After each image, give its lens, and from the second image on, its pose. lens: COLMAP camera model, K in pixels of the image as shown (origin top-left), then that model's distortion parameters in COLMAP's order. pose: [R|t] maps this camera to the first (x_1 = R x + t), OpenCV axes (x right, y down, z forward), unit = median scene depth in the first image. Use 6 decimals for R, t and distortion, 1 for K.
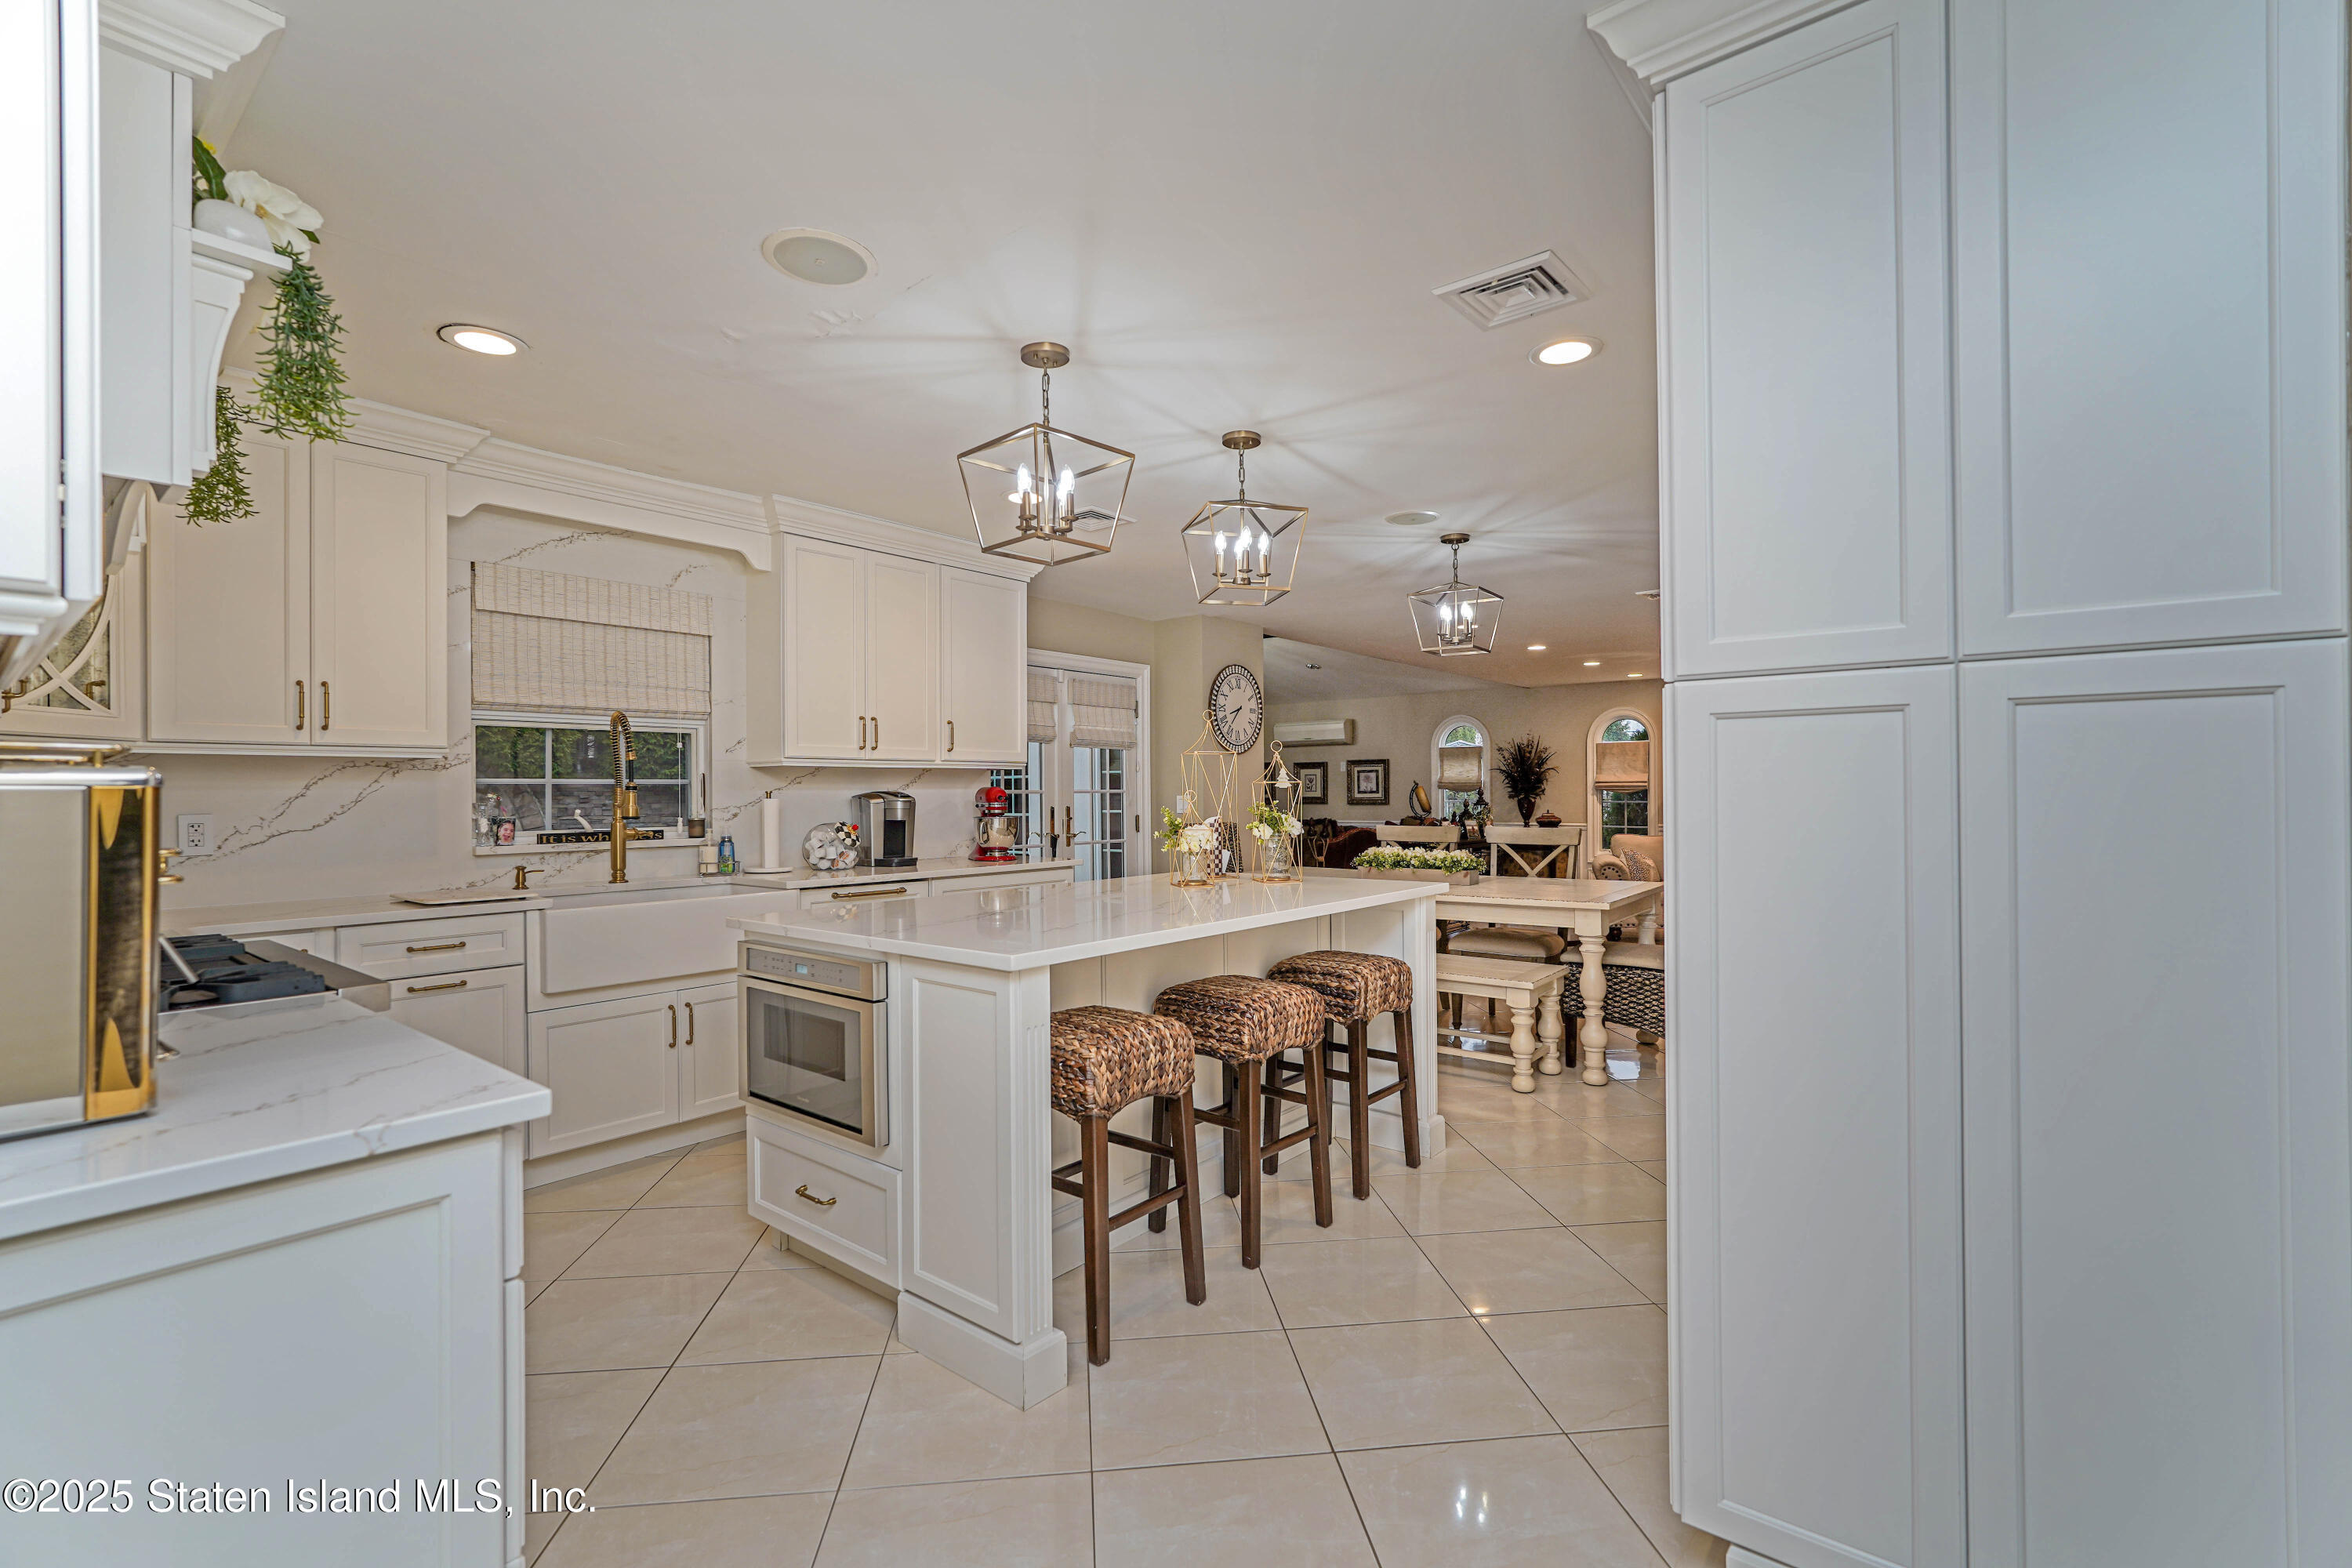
lens RADIAL K [[1036.6, 0, 1176.5], [0, 1036.6, 789.7], [0, 0, 1]] dist [-0.011399, 0.005593]
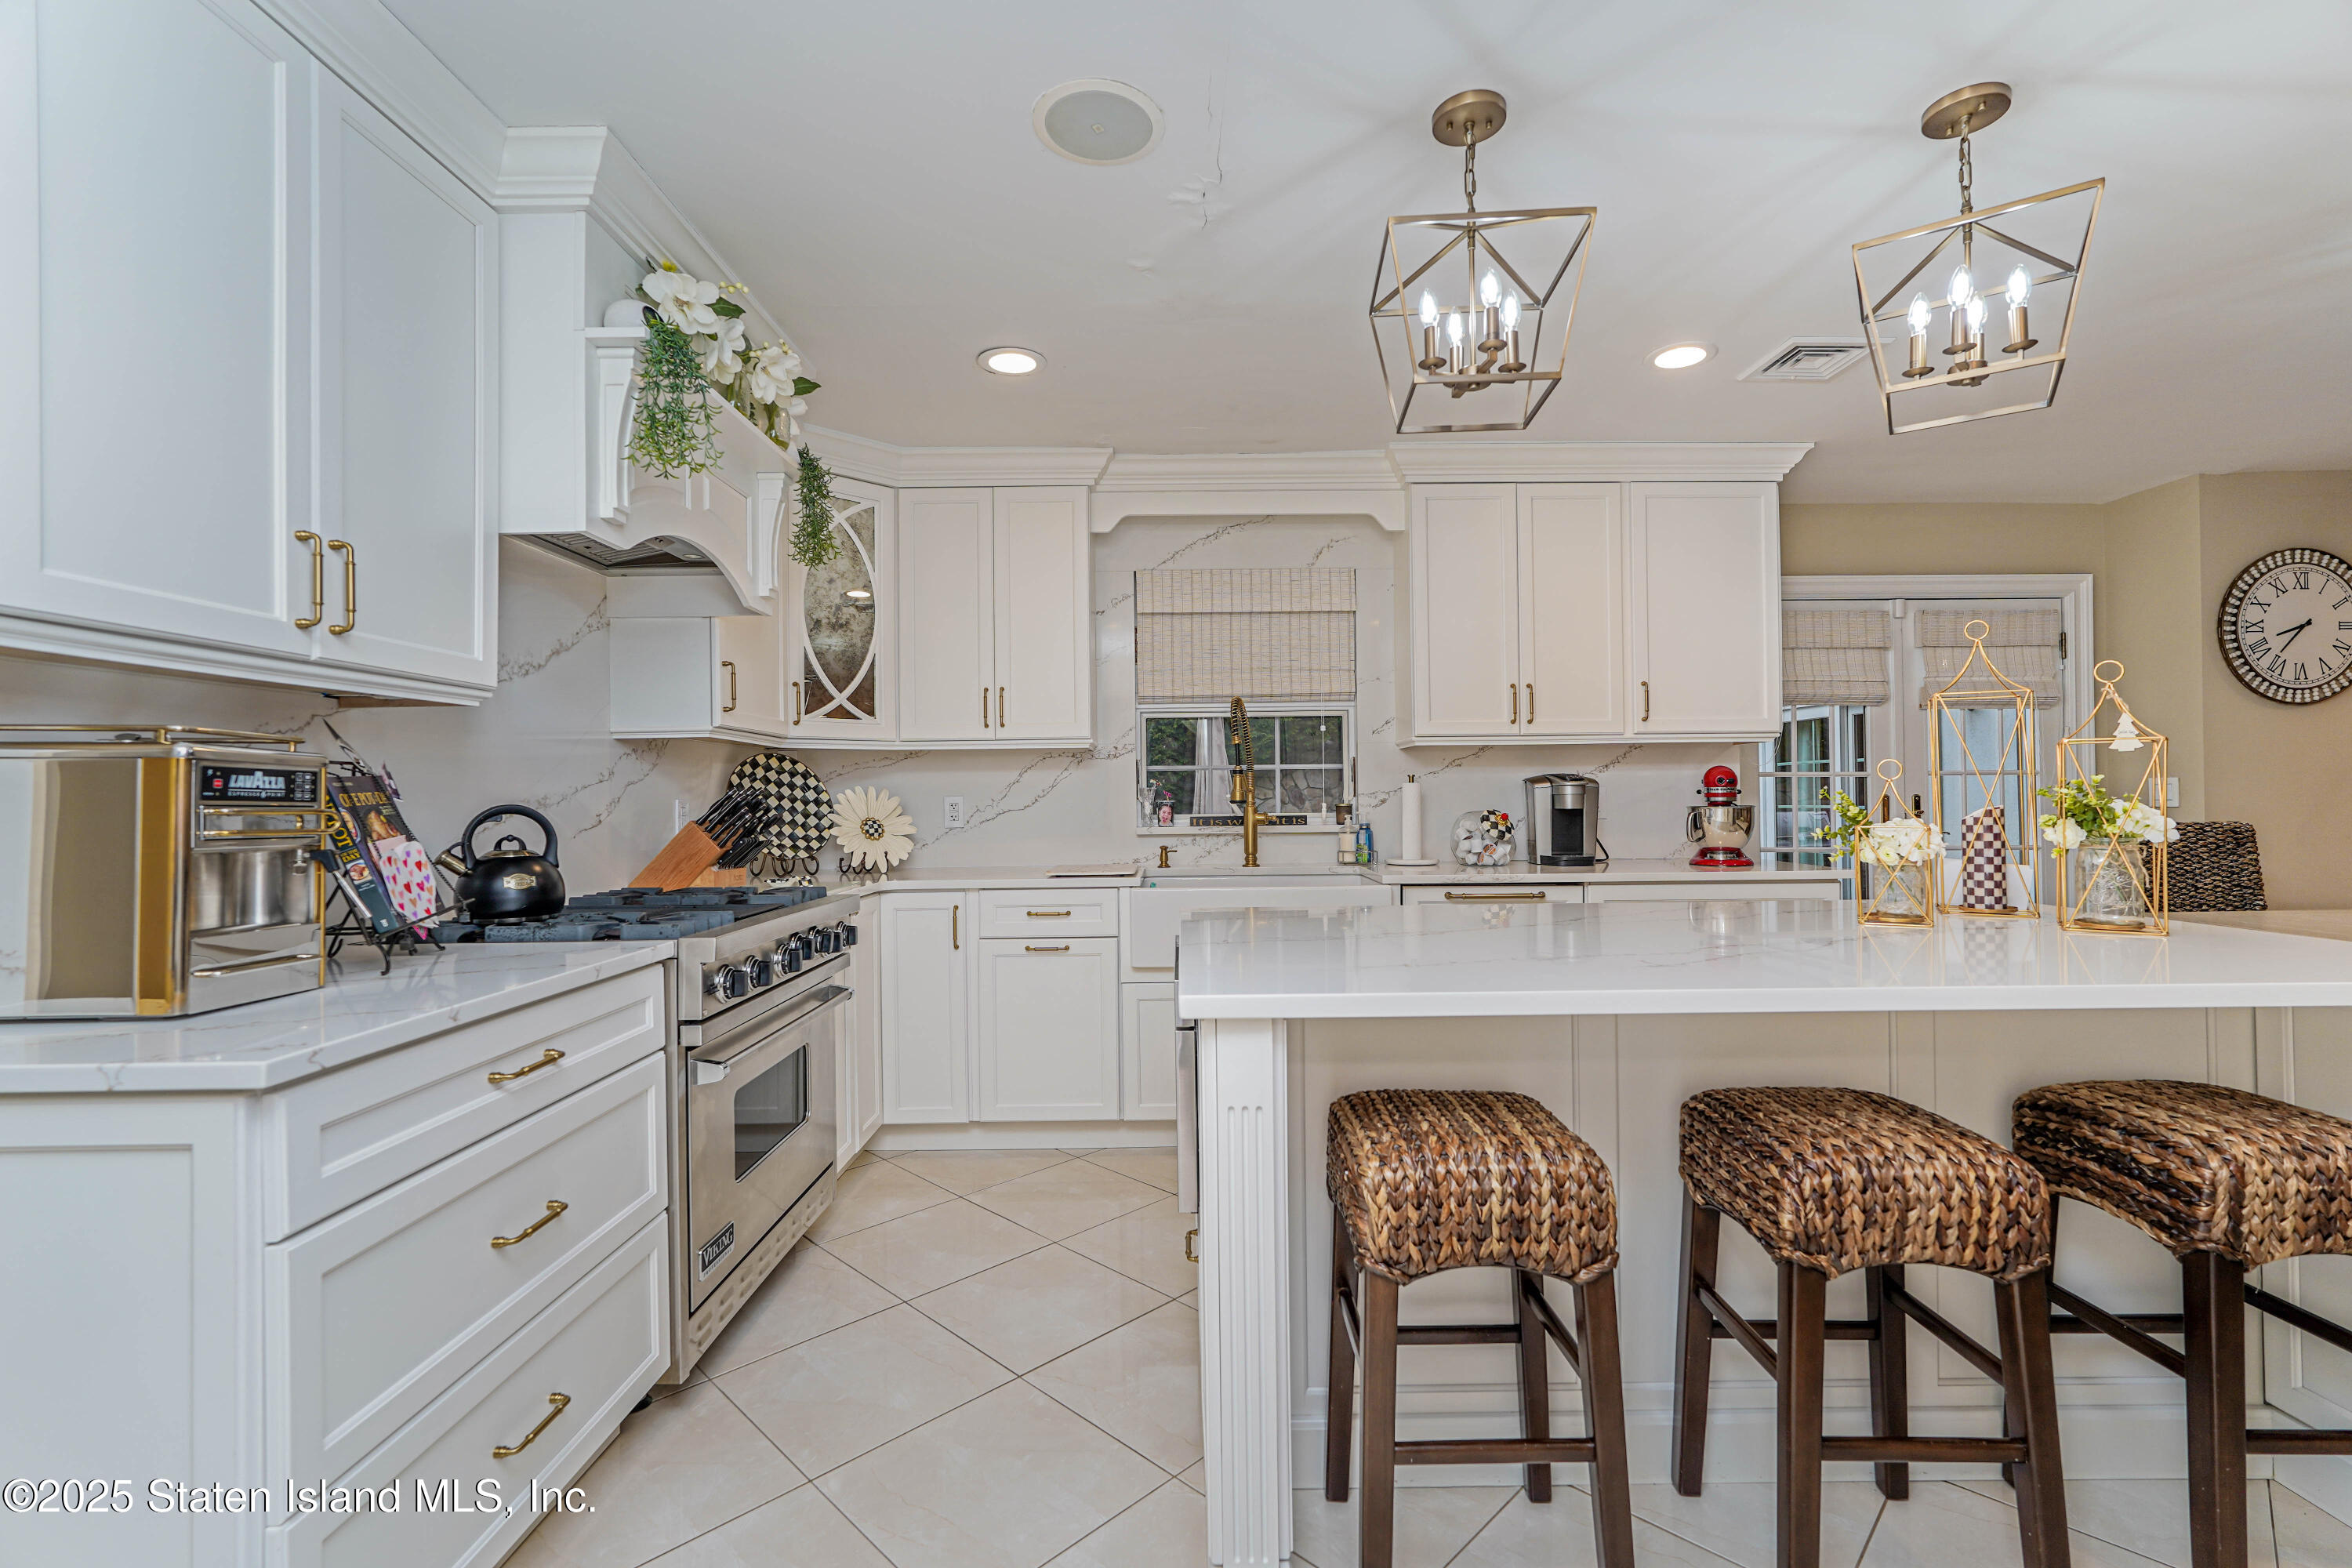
lens RADIAL K [[1036.6, 0, 1172.9], [0, 1036.6, 793.5], [0, 0, 1]] dist [-0.011399, 0.005593]
pose [[0.636651, -0.000974, -0.771152, 0.192237], [0.008793, 0.999943, 0.005997, 0.011861], [0.771102, -0.010599, 0.636623, 0.296581]]
